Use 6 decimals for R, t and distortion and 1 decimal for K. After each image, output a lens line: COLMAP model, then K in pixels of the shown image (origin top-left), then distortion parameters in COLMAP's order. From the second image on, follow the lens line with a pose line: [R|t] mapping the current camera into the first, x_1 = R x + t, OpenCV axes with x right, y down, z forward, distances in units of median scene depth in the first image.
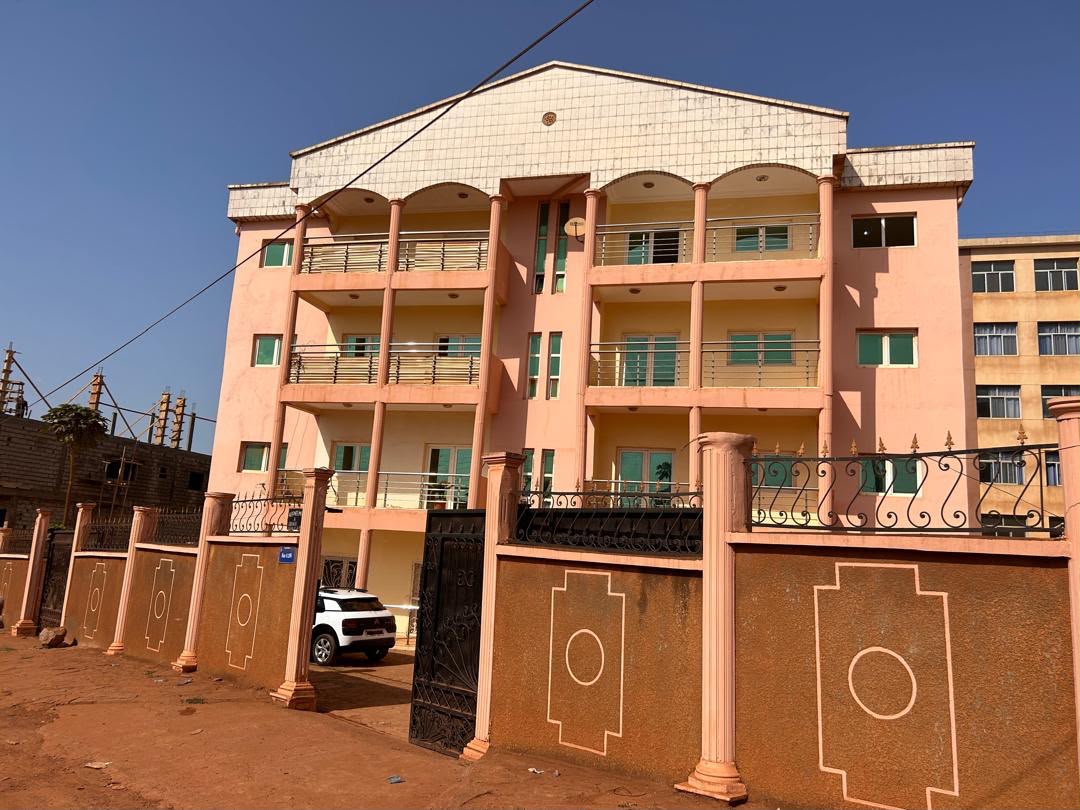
lens RADIAL K [[841.6, 0, 538.7], [0, 841.6, 399.4], [0, 0, 1]] dist [0.115363, -0.194738]
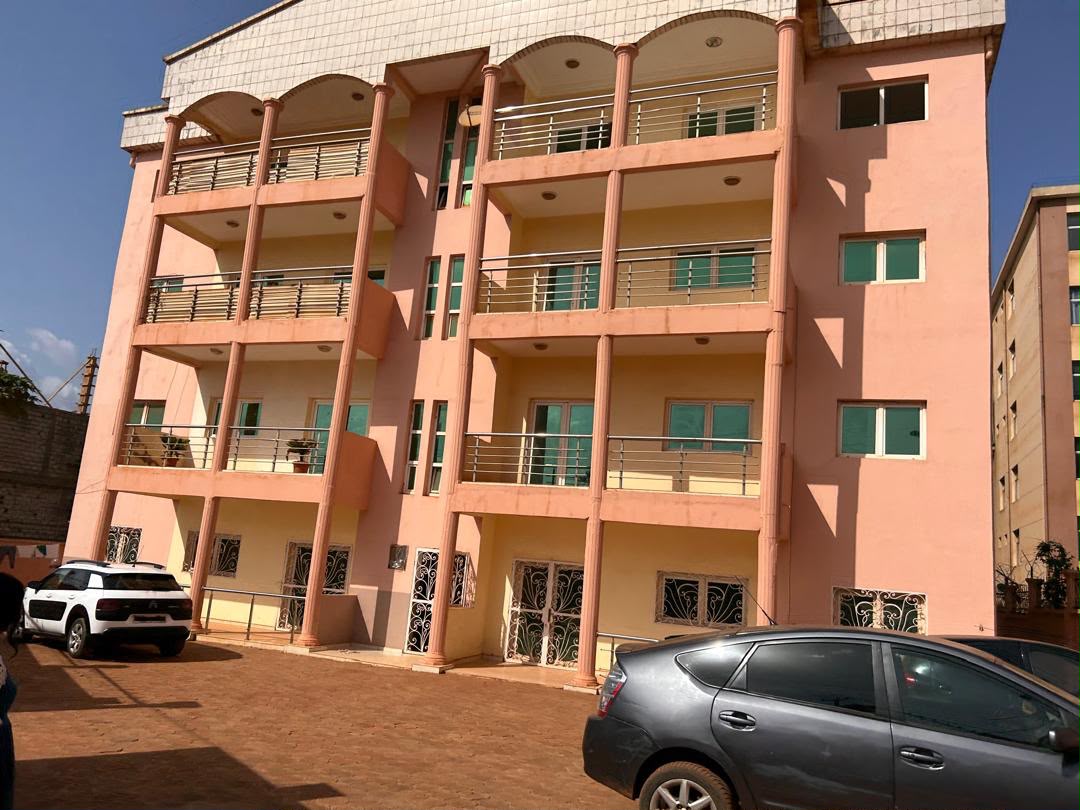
lens RADIAL K [[823.7, 0, 539.0], [0, 823.7, 410.1], [0, 0, 1]] dist [0.062170, -0.064179]
pose [[0.990538, 0.000517, -0.137236, 0.207275], [-0.002366, 0.999909, -0.013308, 0.077578], [0.137217, 0.013507, 0.990449, 0.245349]]
